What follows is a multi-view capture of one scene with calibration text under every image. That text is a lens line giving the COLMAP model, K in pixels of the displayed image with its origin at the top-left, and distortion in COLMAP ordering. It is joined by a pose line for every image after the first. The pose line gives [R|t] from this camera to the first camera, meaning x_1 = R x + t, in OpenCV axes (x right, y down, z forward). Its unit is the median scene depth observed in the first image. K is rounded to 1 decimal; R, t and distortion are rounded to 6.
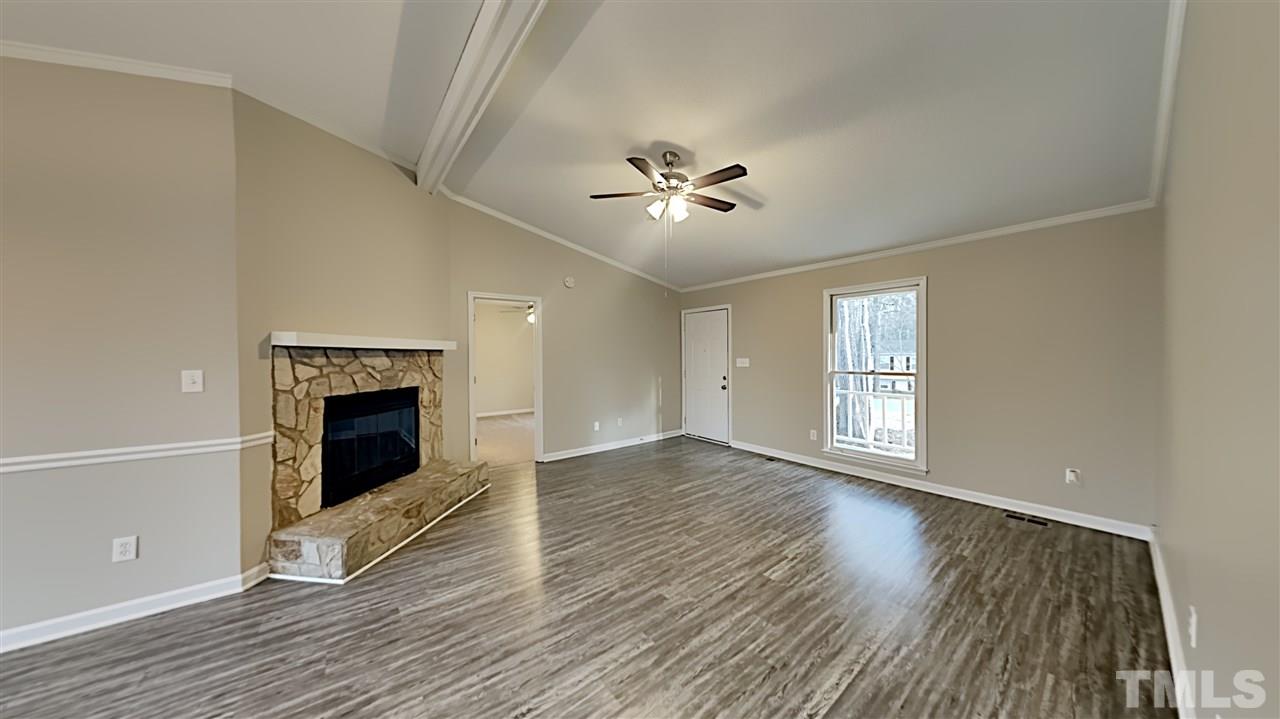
lens RADIAL K [[389.7, 0, 640.2], [0, 389.7, 356.1], [0, 0, 1]] dist [-0.000897, 0.000004]
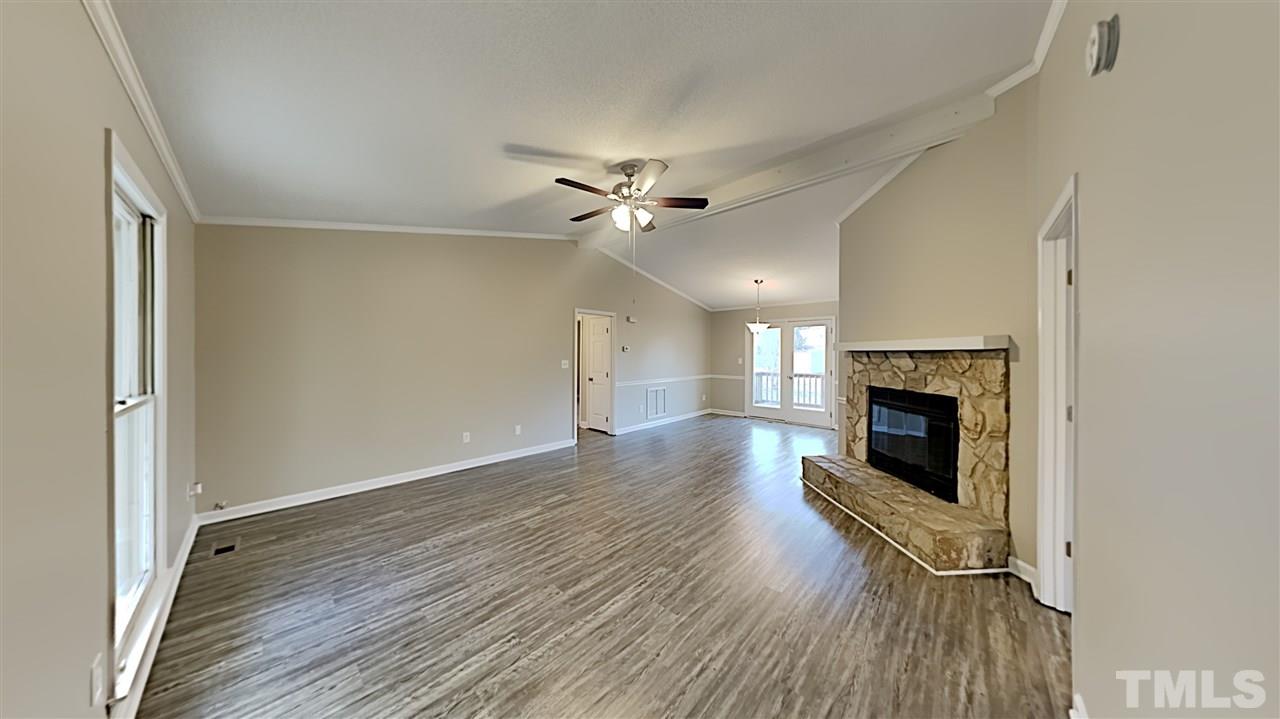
lens RADIAL K [[352.1, 0, 636.9], [0, 352.1, 355.5], [0, 0, 1]] dist [0.000063, 0.000000]
pose [[-0.988561, 0.001613, -0.150814, 0.198079], [0.000150, 0.999953, 0.009711, -0.015293], [0.150823, 0.009578, -0.988514, 1.902100]]
